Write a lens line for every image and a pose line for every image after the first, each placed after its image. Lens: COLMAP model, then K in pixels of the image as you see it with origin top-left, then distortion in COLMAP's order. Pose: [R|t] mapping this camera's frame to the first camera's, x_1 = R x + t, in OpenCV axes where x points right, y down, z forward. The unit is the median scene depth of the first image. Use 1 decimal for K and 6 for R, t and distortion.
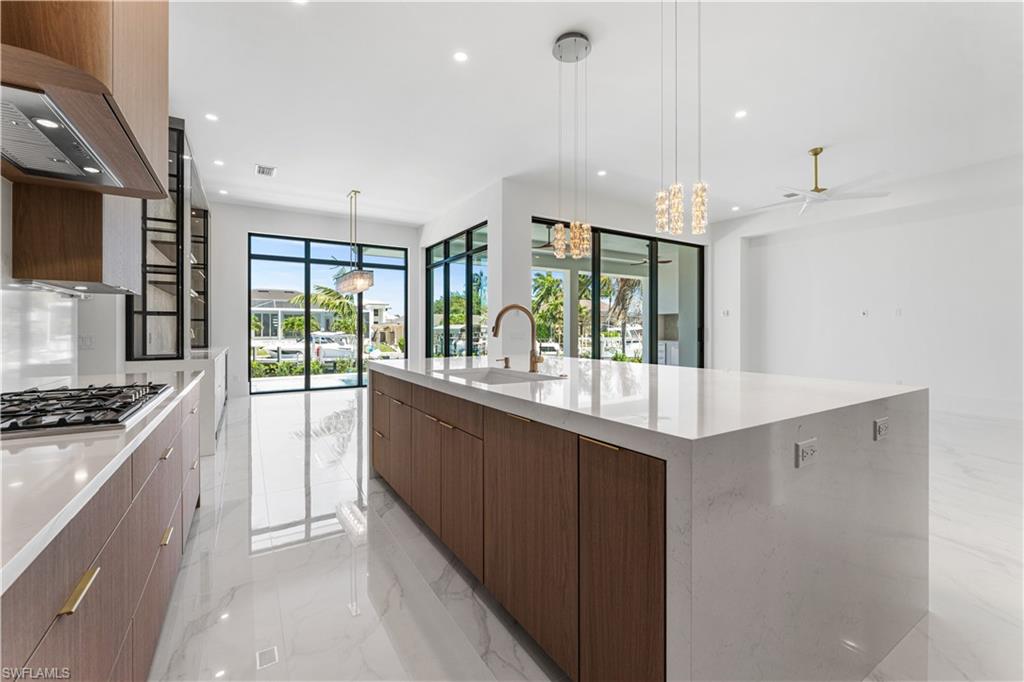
lens RADIAL K [[424.6, 0, 509.1], [0, 424.6, 329.5], [0, 0, 1]] dist [-0.002251, -0.000172]
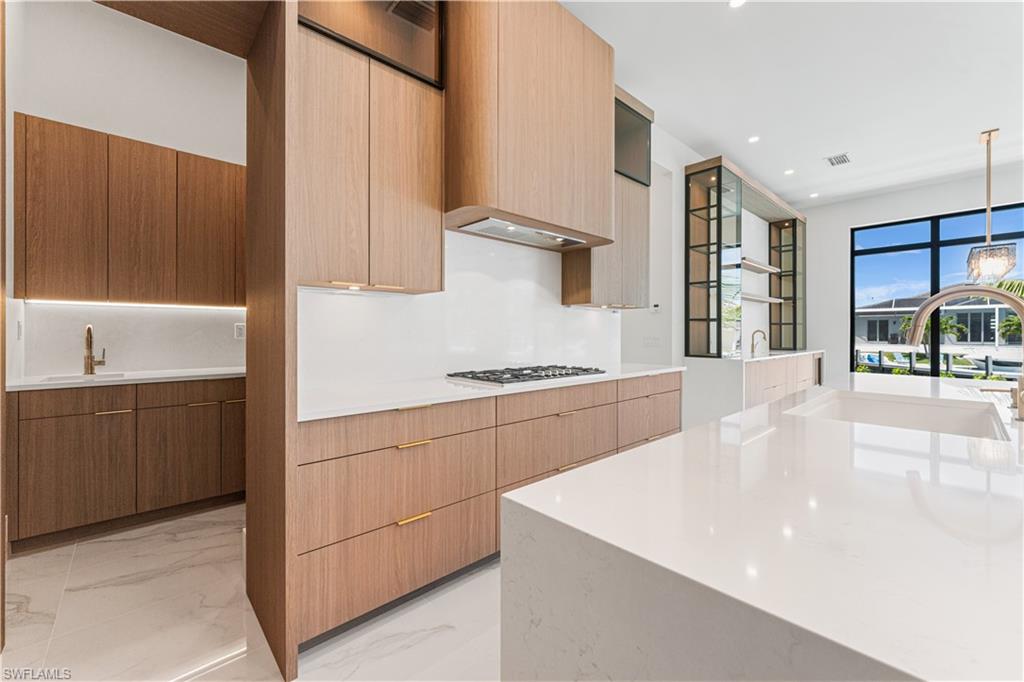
lens RADIAL K [[413.4, 0, 512.1], [0, 413.4, 332.3], [0, 0, 1]] dist [0.000122, -0.000093]
pose [[0.186503, 0.000935, -0.982454, 0.052878], [-0.001674, 0.999998, 0.000634, -0.000410], [0.982453, 0.001526, 0.186505, 0.042854]]
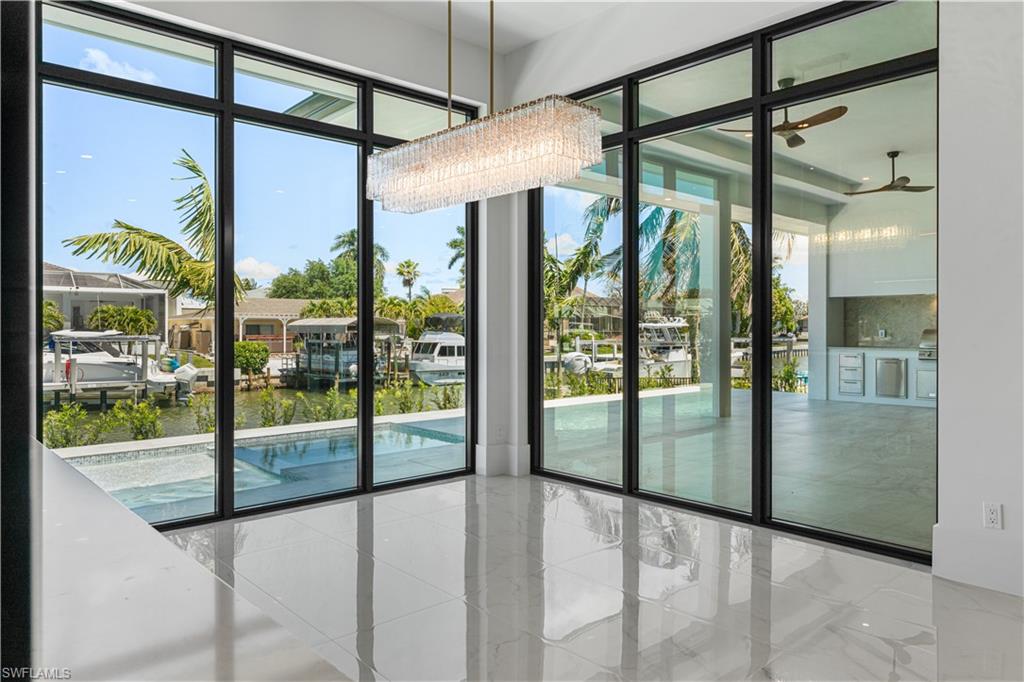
lens RADIAL K [[684.1, 0, 516.2], [0, 684.1, 329.4], [0, 0, 1]] dist [0.000074, 0.000783]
pose [[0.982754, -0.000281, 0.184918, -0.152810], [-0.000598, 0.999989, 0.004697, -0.000120], [-0.184917, -0.004727, 0.982743, 0.195884]]
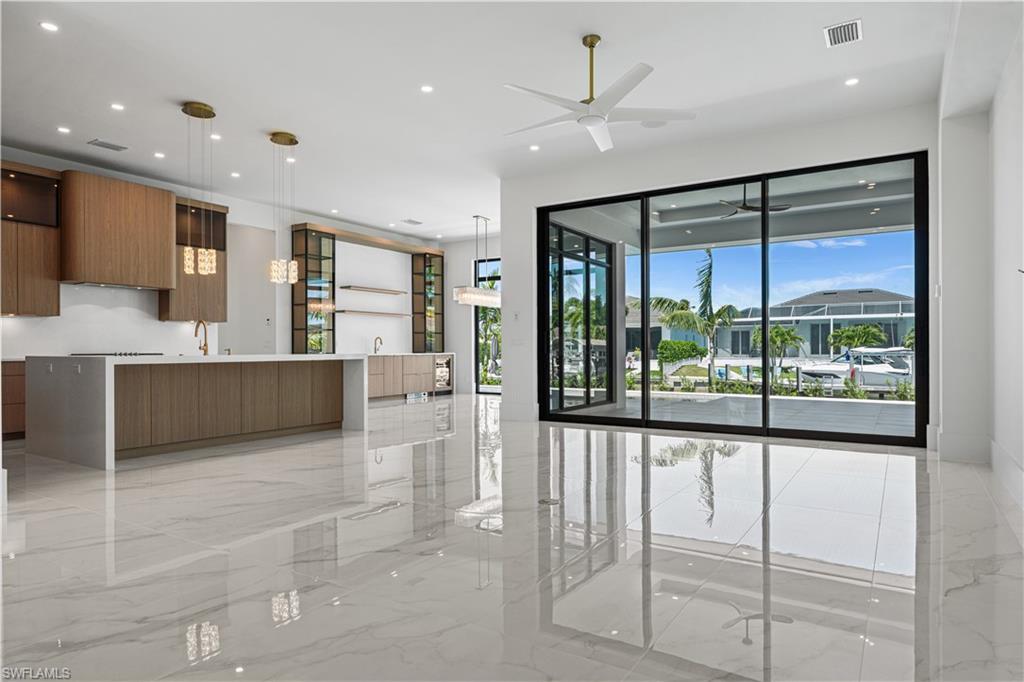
lens RADIAL K [[602.1, 0, 513.7], [0, 602.1, 346.7], [0, 0, 1]] dist [-0.002920, 0.001556]
pose [[0.435894, -0.002302, -0.899995, 0.399594], [0.002750, 0.999995, -0.001226, 0.008703], [0.899994, -0.001941, 0.435898, 0.137228]]
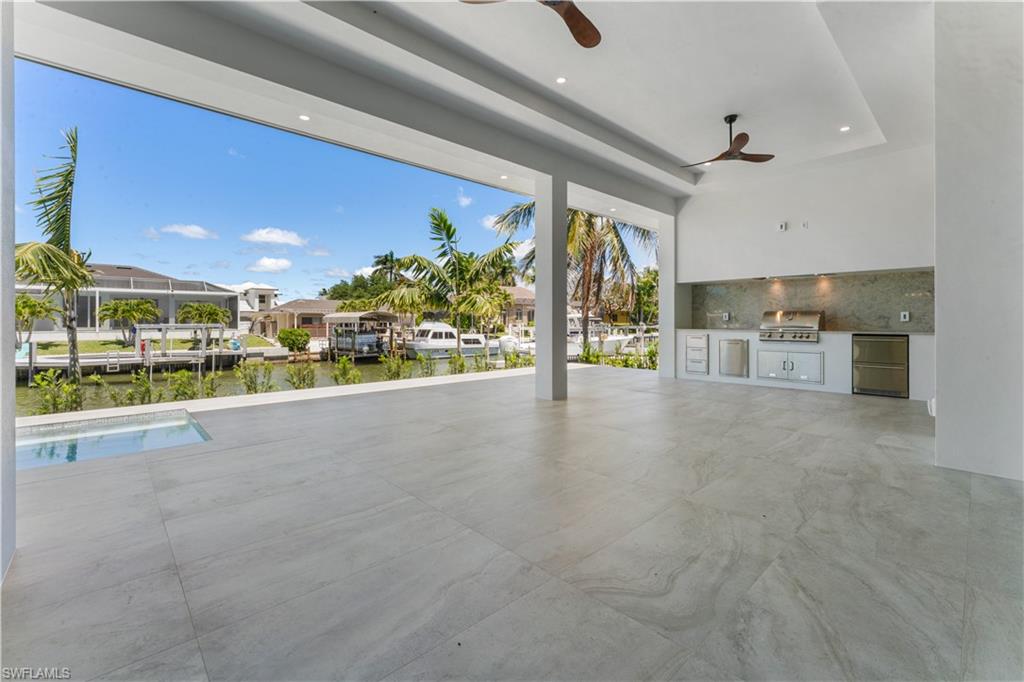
lens RADIAL K [[436.0, 0, 506.2], [0, 436.0, 319.4], [0, 0, 1]] dist [-0.001270, -0.000068]
pose [[0.982269, 0.000790, 0.187477, 0.004553], [-0.000492, 0.999999, -0.001635, 0.010620], [-0.187478, 0.001513, 0.982268, 0.374090]]
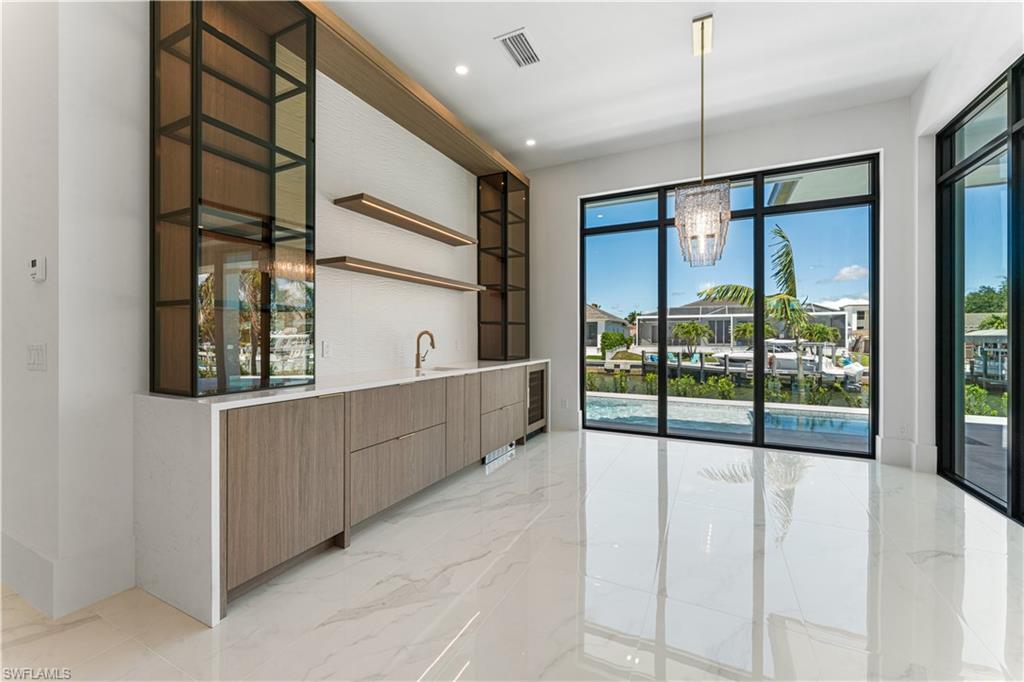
lens RADIAL K [[409.3, 0, 514.9], [0, 409.3, 334.7], [0, 0, 1]] dist [0.000848, -0.000138]
pose [[0.533419, -0.002284, -0.845848, -0.038771], [-0.001055, 0.999994, -0.003365, 0.000139], [0.845850, 0.002687, 0.533414, 0.217474]]
